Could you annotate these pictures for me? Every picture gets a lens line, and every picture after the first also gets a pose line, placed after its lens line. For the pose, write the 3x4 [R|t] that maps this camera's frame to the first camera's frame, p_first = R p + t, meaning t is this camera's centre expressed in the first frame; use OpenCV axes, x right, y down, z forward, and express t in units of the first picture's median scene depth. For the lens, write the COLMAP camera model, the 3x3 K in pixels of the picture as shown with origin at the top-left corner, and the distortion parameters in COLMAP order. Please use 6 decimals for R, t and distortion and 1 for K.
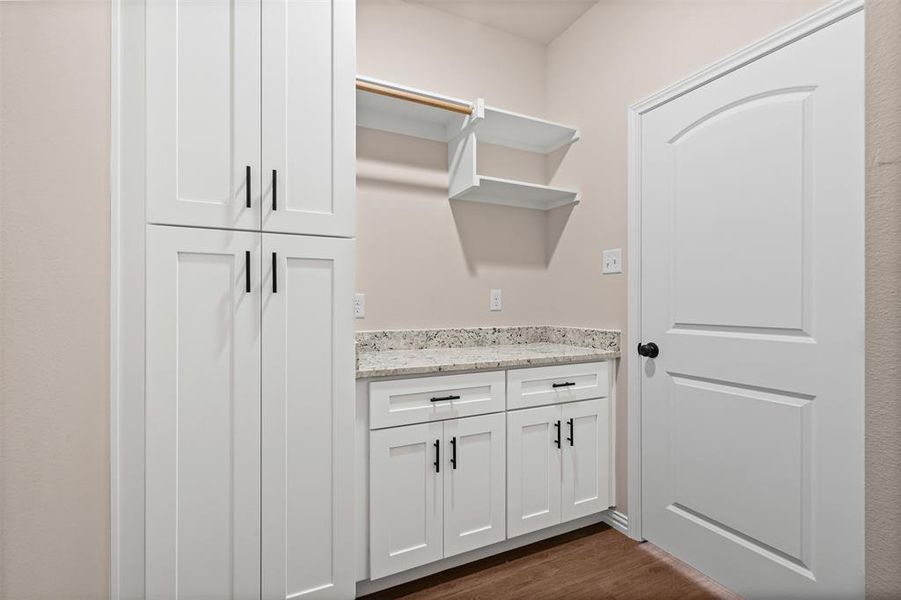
lens RADIAL K [[421.0, 0, 448.3], [0, 421.0, 302.4], [0, 0, 1]] dist [0.002451, 0.000121]
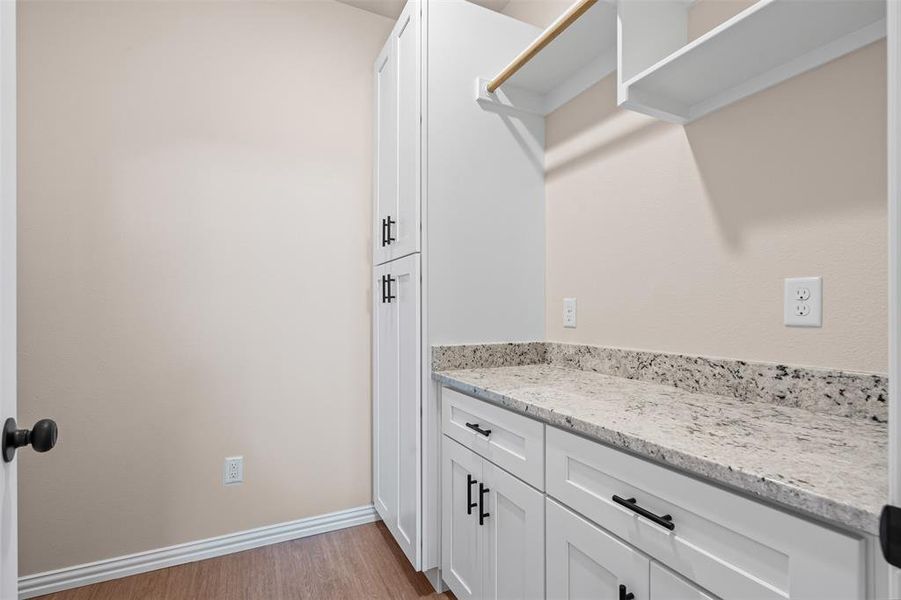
lens RADIAL K [[421.0, 0, 444.8], [0, 421.0, 306.9], [0, 0, 1]] dist [0.002451, 0.000121]
pose [[-0.001971, -0.008814, -0.999959, 0.574885], [0.000846, 0.999961, -0.008816, 0.003793], [0.999998, -0.000864, -0.001963, 0.686692]]
